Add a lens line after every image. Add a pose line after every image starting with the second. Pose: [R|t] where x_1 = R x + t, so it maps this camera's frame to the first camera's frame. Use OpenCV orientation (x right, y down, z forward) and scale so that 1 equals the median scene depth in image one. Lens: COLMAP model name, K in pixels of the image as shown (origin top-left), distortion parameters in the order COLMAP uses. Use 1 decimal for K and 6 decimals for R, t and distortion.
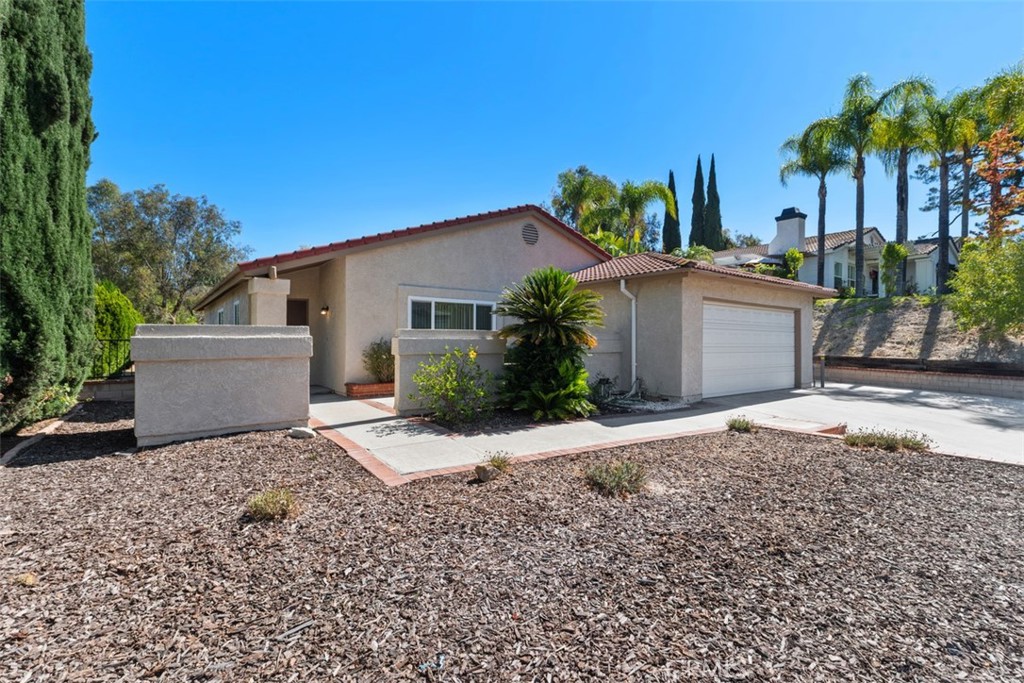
lens RADIAL K [[463.5, 0, 509.2], [0, 463.5, 340.7], [0, 0, 1]] dist [0.011144, -0.001470]
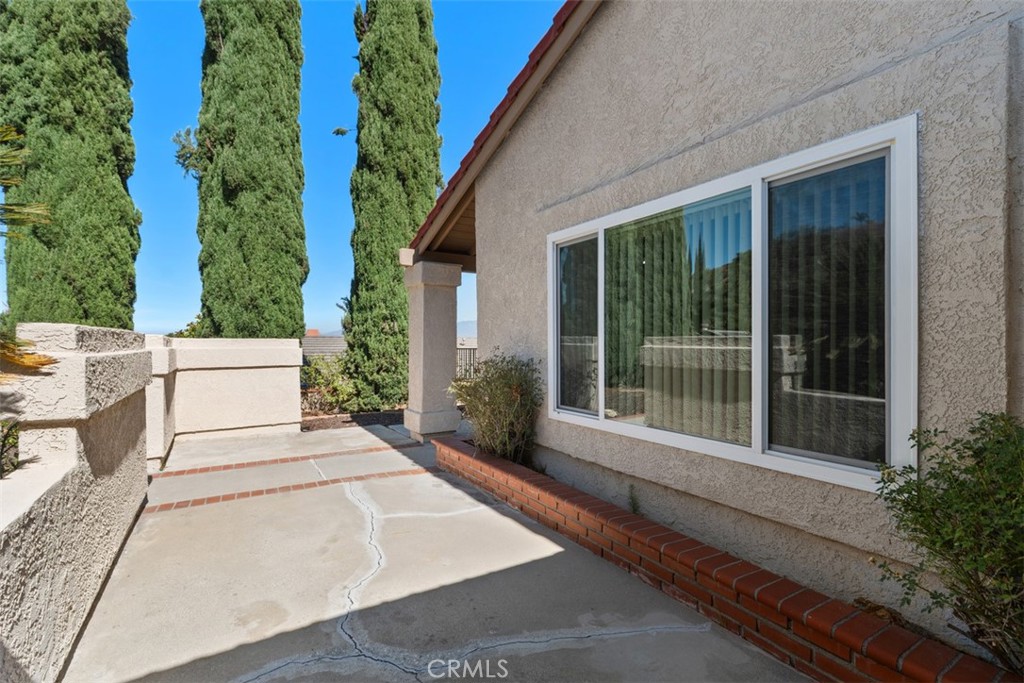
lens RADIAL K [[463.5, 0, 509.2], [0, 463.5, 340.7], [0, 0, 1]] dist [0.011144, -0.001470]
pose [[-0.091521, -0.010601, -0.995747, 0.156364], [-0.001167, 0.999944, -0.010538, -0.007800], [0.995802, 0.000197, -0.091528, 1.001451]]
